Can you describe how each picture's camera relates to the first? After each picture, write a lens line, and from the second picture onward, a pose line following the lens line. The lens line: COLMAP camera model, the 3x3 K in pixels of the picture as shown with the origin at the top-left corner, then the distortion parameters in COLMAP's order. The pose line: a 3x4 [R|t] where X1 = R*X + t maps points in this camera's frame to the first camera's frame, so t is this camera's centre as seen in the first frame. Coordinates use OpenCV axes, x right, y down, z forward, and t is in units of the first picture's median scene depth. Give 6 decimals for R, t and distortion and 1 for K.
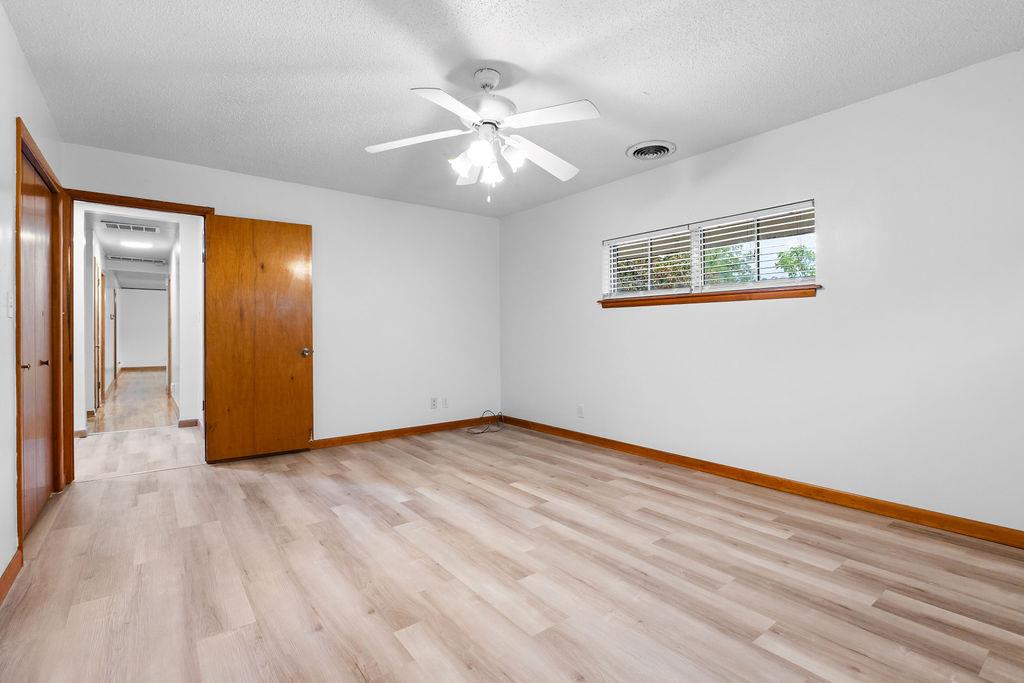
lens RADIAL K [[469.5, 0, 512.6], [0, 469.5, 336.5], [0, 0, 1]] dist [-0.010357, 0.000336]
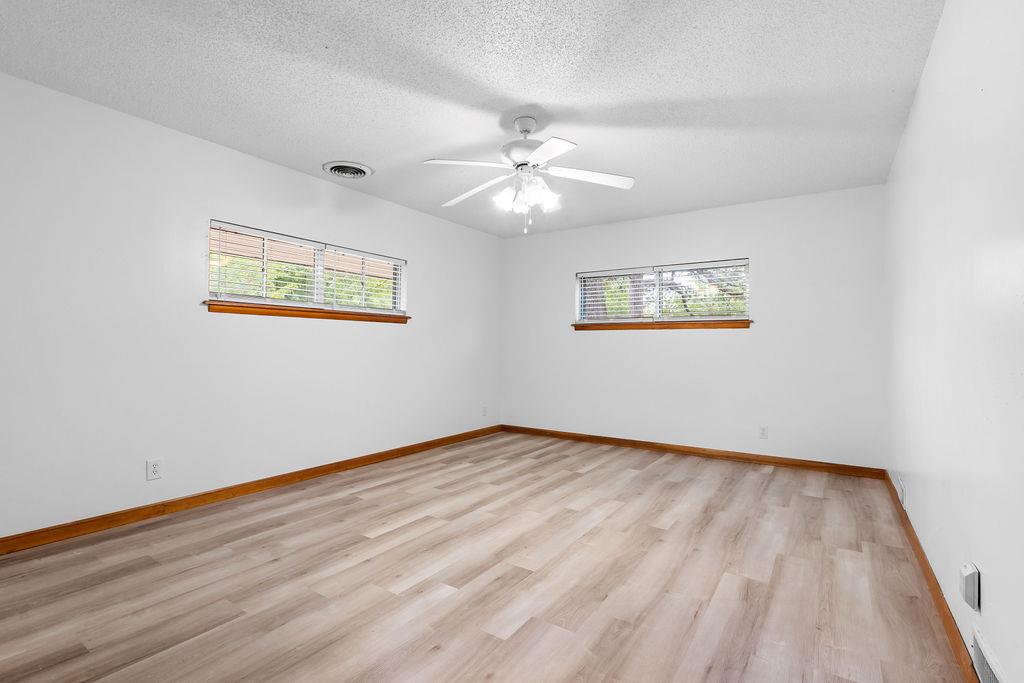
lens RADIAL K [[469.5, 0, 512.5], [0, 469.5, 345.9], [0, 0, 1]] dist [-0.010357, 0.000336]
pose [[-0.310131, 0.004465, 0.950683, -1.047938], [0.002185, 0.999990, -0.003984, -0.005915], [-0.950691, 0.000842, -0.310138, 1.282882]]
